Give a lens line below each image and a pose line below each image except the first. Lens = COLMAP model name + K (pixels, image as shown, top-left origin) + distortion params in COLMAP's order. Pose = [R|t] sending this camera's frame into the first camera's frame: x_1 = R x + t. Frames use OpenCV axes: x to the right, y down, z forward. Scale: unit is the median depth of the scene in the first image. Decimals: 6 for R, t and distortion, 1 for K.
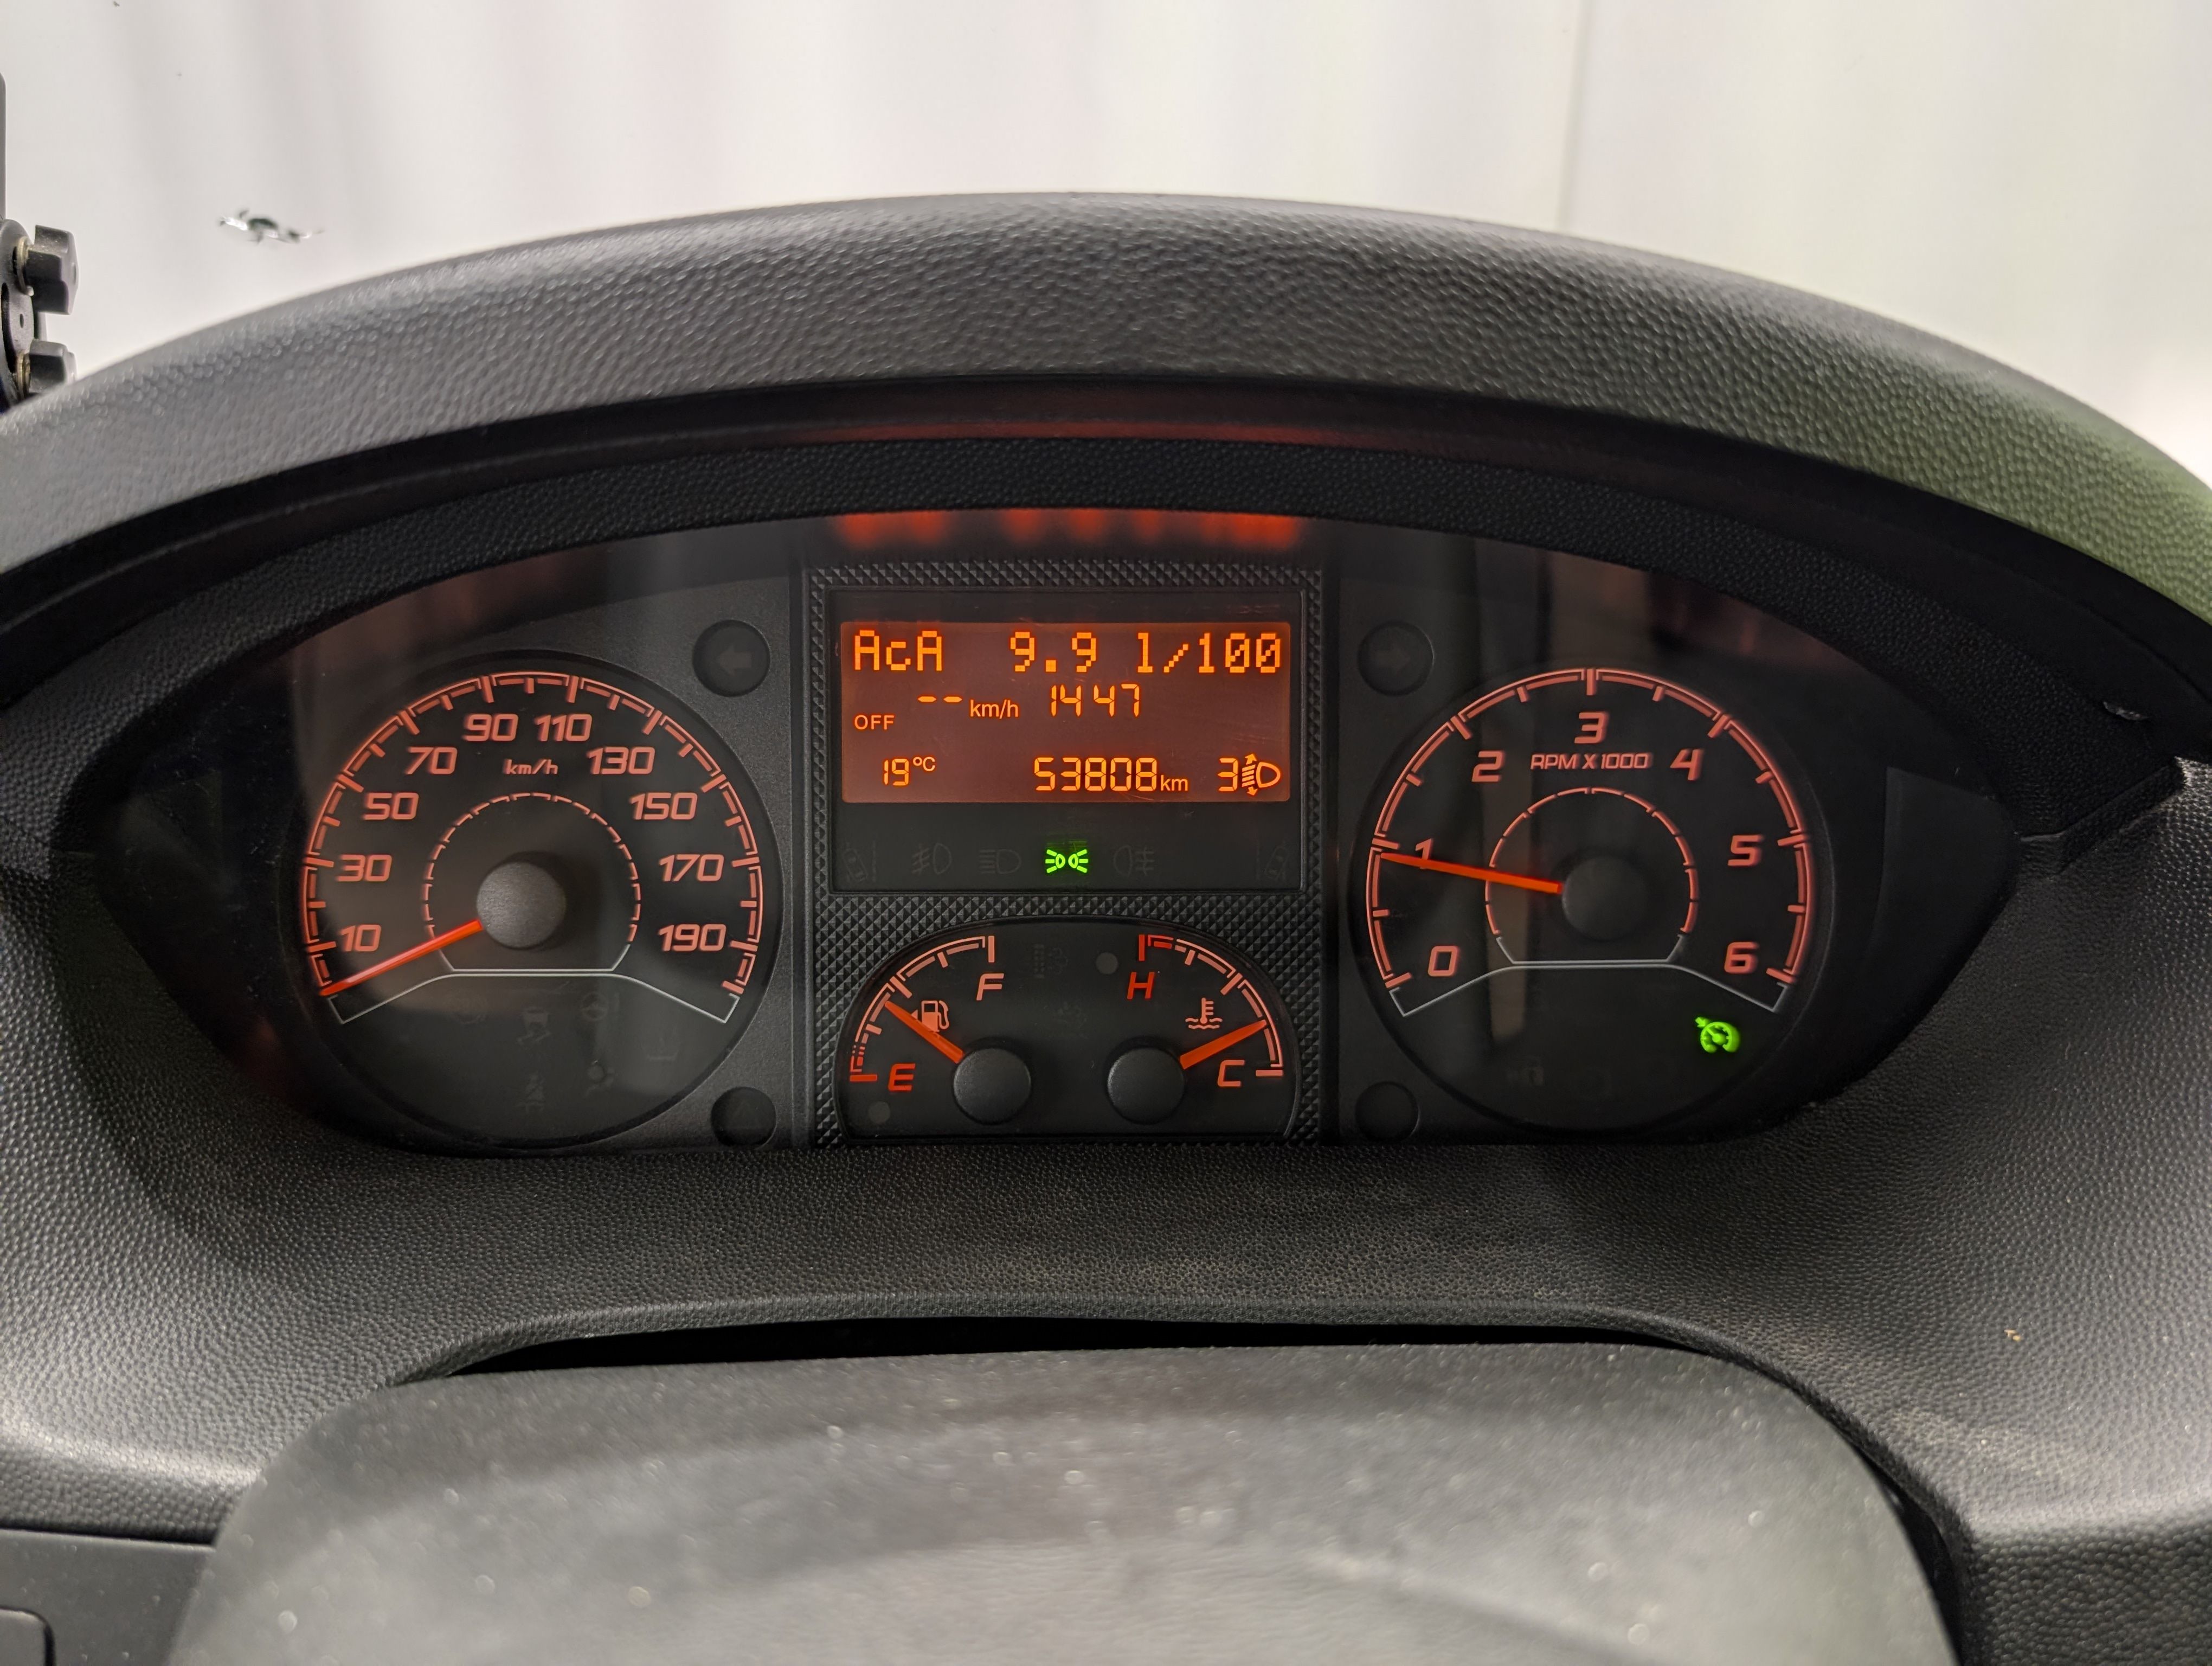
lens RADIAL K [[1631.2, 0, 1106.0], [0, 1631.2, 833.0], [0, 0, 1]] dist [-0.002597, -0.003110]
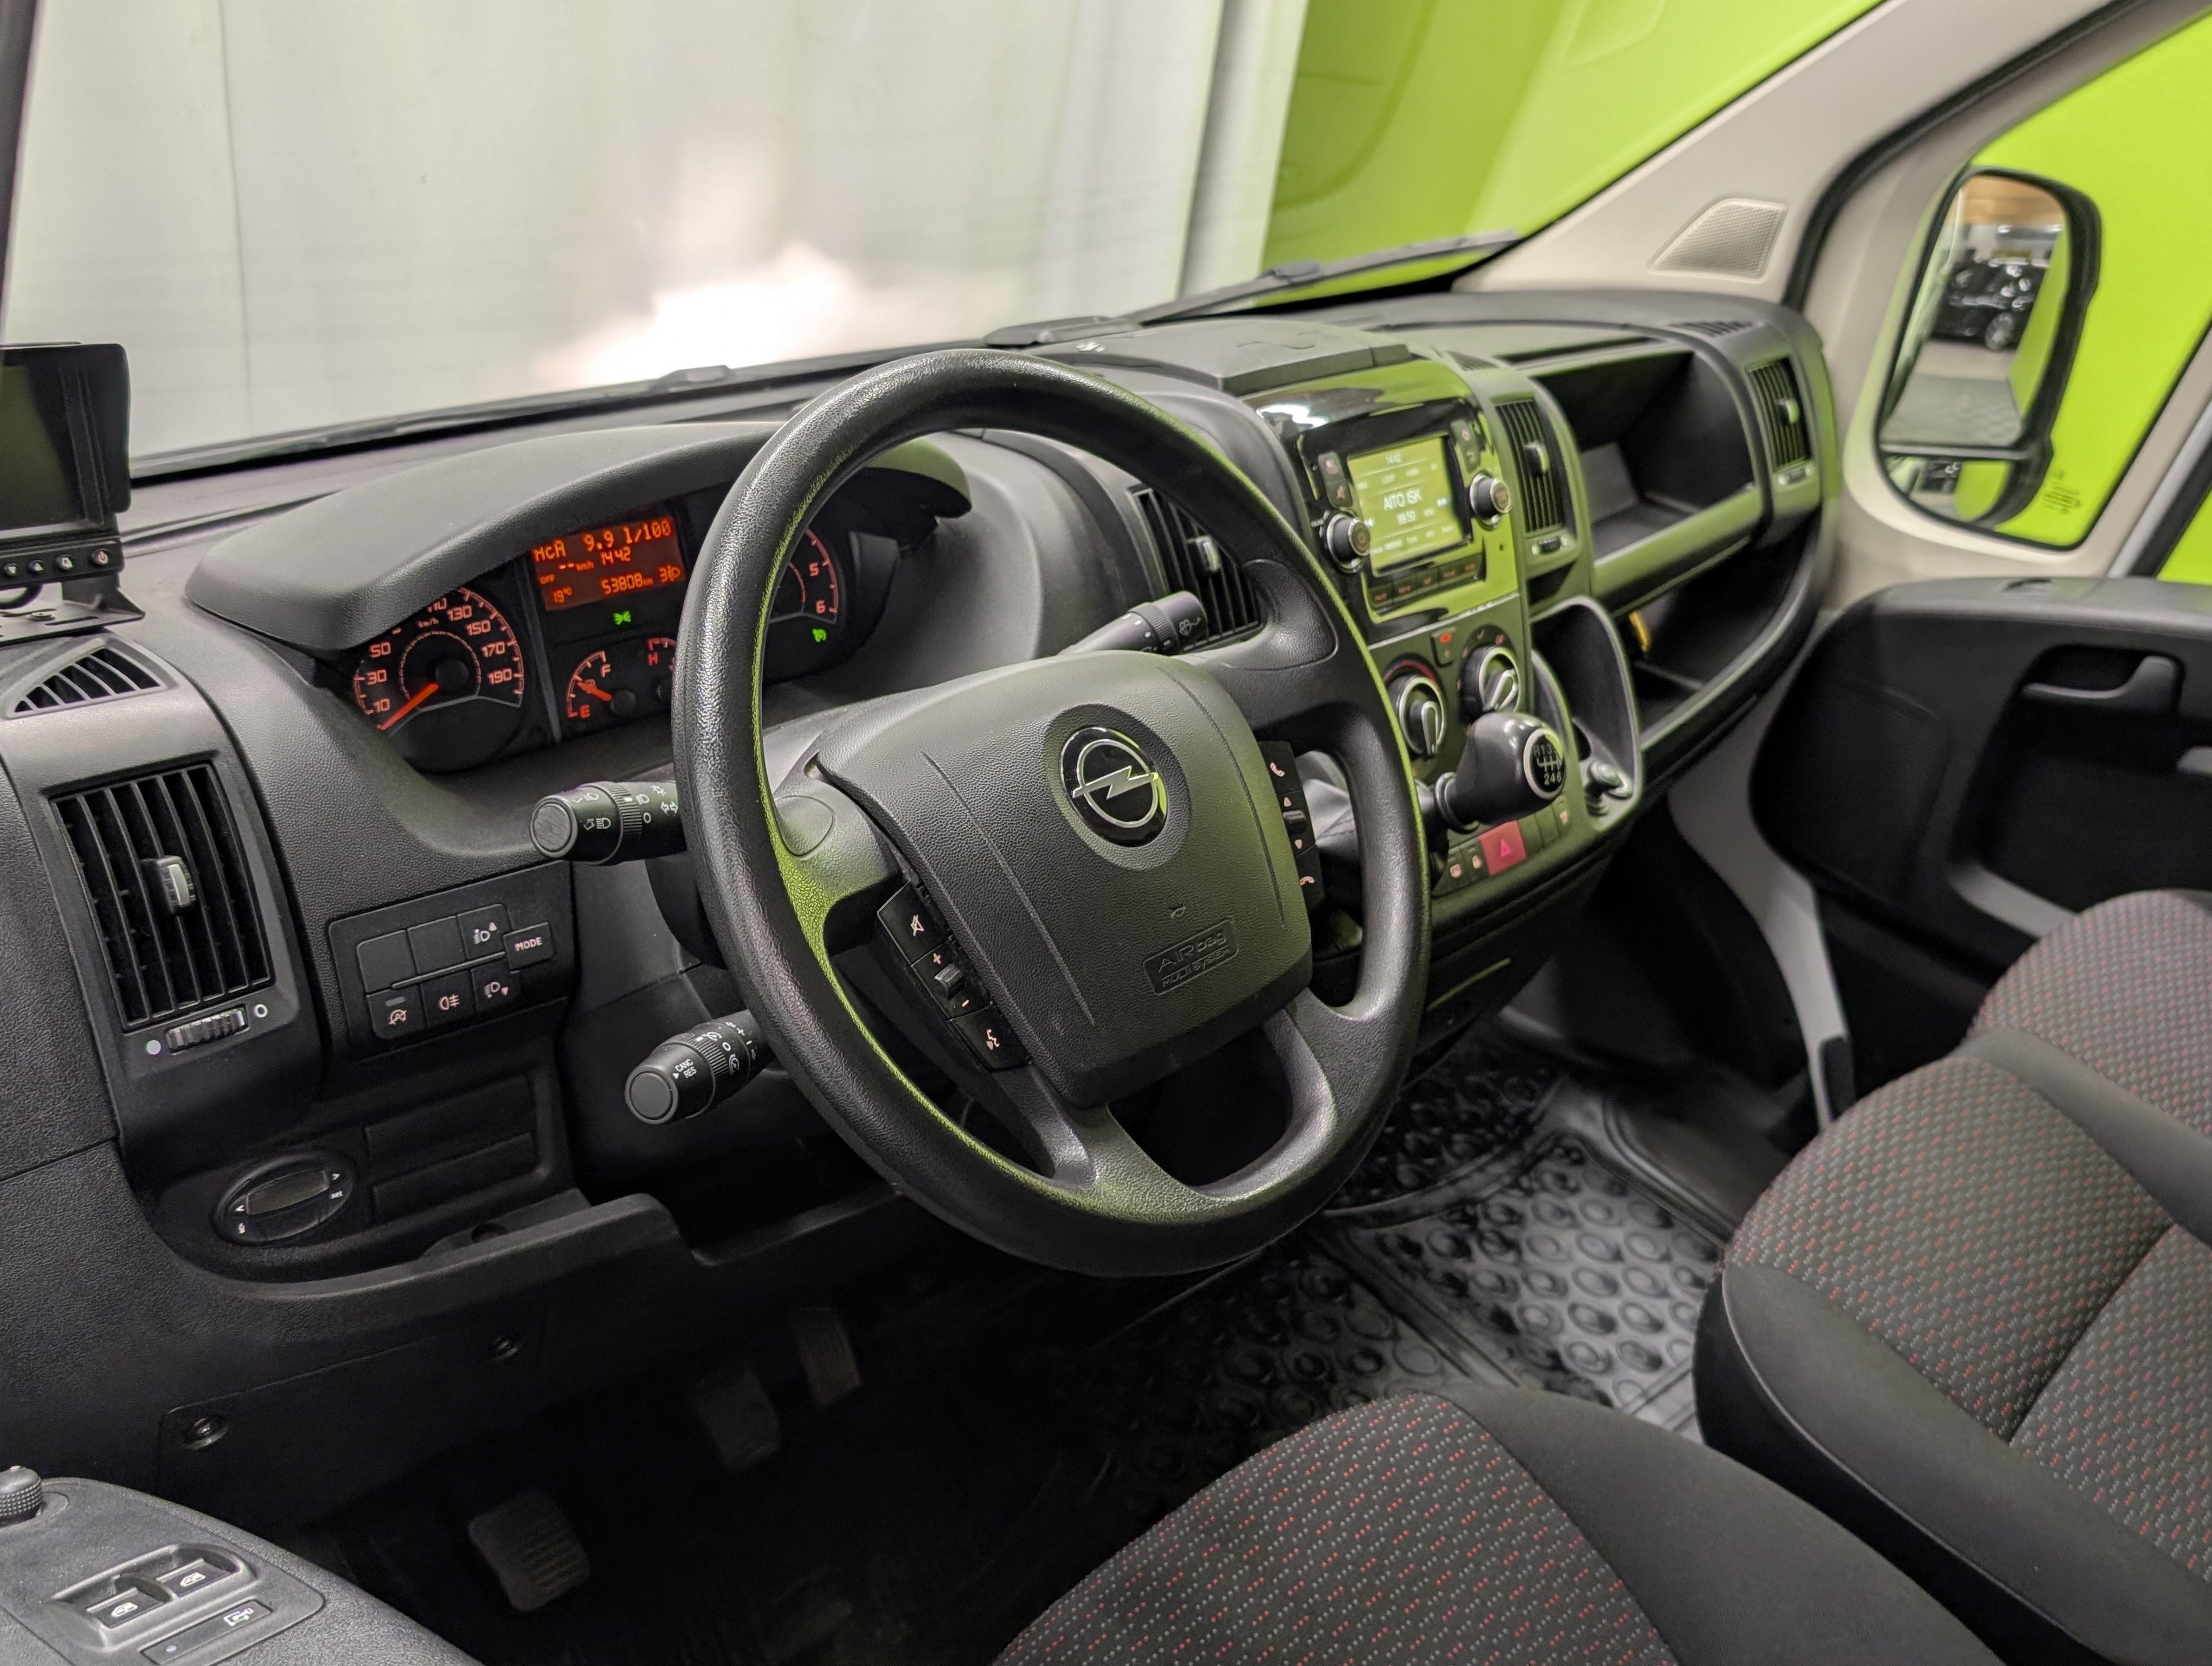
lens RADIAL K [[1631.2, 0, 1106.0], [0, 1631.2, 833.0], [0, 0, 1]] dist [-0.002597, -0.003110]
pose [[0.677505, -0.287809, 0.676870, -1.400020], [0.176140, 0.956972, 0.230606, -0.122139], [-0.714117, -0.037013, 0.699048, -1.452395]]
